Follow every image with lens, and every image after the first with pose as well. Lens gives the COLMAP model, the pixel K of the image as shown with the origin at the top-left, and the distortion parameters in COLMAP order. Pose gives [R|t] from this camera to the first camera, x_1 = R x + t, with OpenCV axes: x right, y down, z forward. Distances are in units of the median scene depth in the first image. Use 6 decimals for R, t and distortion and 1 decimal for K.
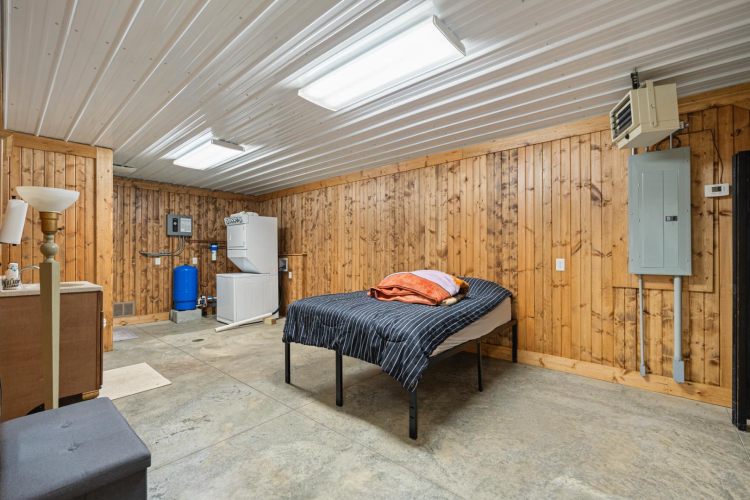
lens RADIAL K [[324.8, 0, 375.0], [0, 324.8, 250.0], [0, 0, 1]] dist [-0.002864, -0.000058]
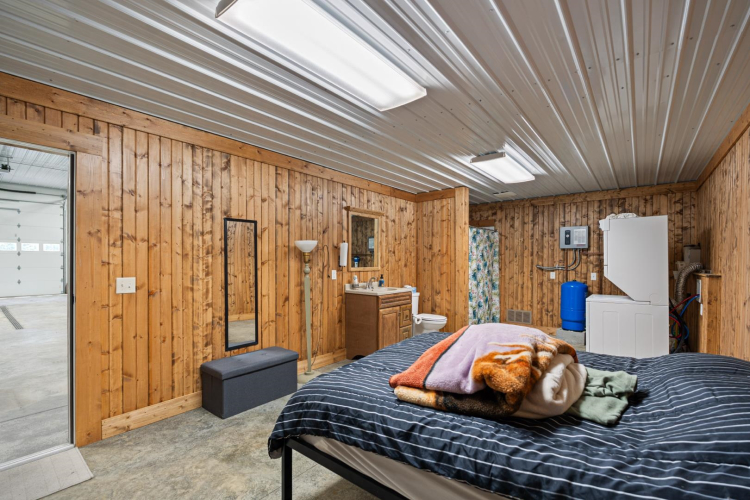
lens RADIAL K [[330.2, 0, 377.9], [0, 330.2, 257.7], [0, 0, 1]] dist [-0.003358, 0.000109]
pose [[0.046762, -0.004850, -0.998894, 0.401822], [0.007684, 0.999960, -0.004496, -0.023896], [0.998876, -0.007465, 0.046798, 0.521829]]
